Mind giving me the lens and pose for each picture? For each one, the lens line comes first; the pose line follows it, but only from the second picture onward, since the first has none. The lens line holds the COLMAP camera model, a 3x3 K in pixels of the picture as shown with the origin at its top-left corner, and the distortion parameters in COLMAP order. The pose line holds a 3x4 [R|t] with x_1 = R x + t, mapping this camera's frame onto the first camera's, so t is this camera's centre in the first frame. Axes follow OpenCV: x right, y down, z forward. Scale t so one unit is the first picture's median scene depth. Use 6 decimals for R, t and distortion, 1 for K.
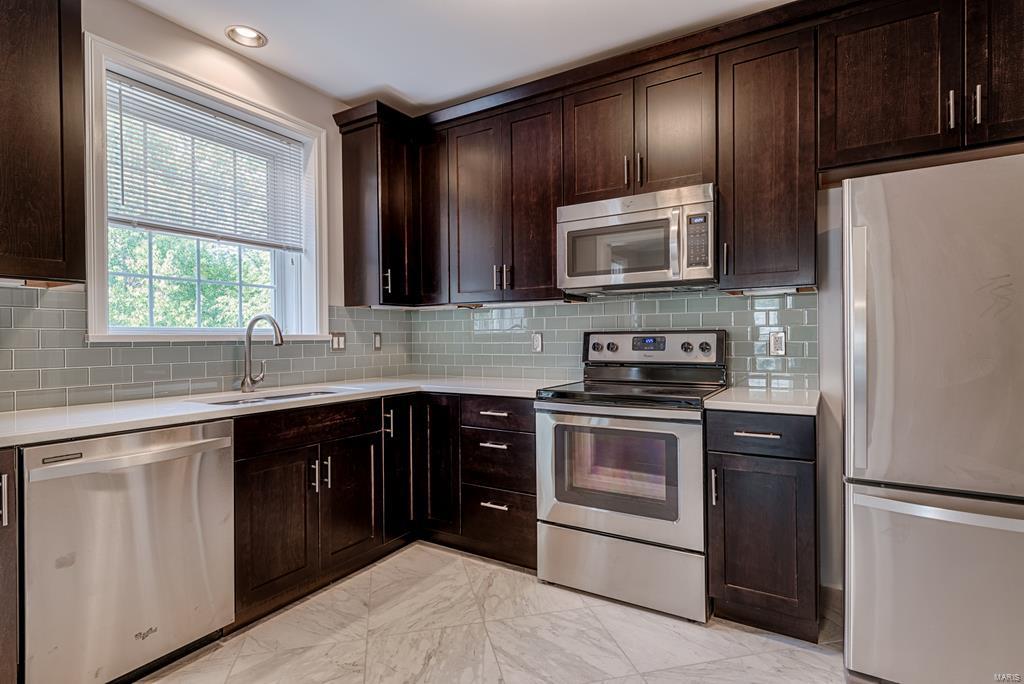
lens RADIAL K [[520.7, 0, 507.7], [0, 520.7, 340.4], [0, 0, 1]] dist [0.004595, -0.000024]
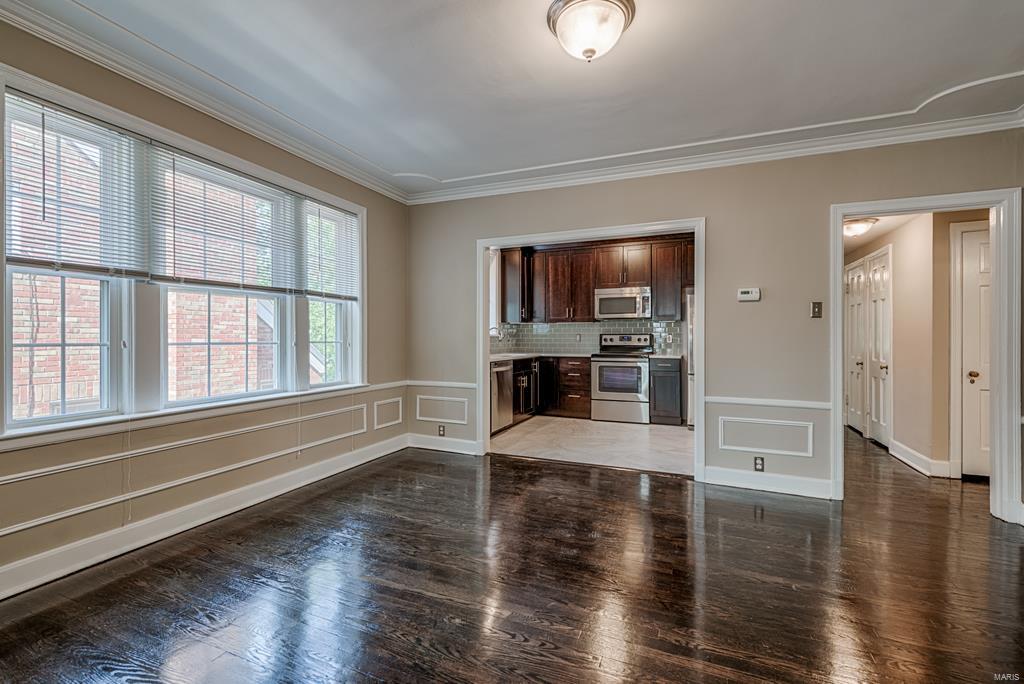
lens RADIAL K [[454.1, 0, 510.7], [0, 454.1, 337.1], [0, 0, 1]] dist [0.013039, -0.000436]
pose [[0.987736, 0.008518, 0.155900, -0.736297], [-0.007989, 0.999960, -0.004025, 0.013615], [-0.155928, 0.002730, 0.987765, -1.339350]]
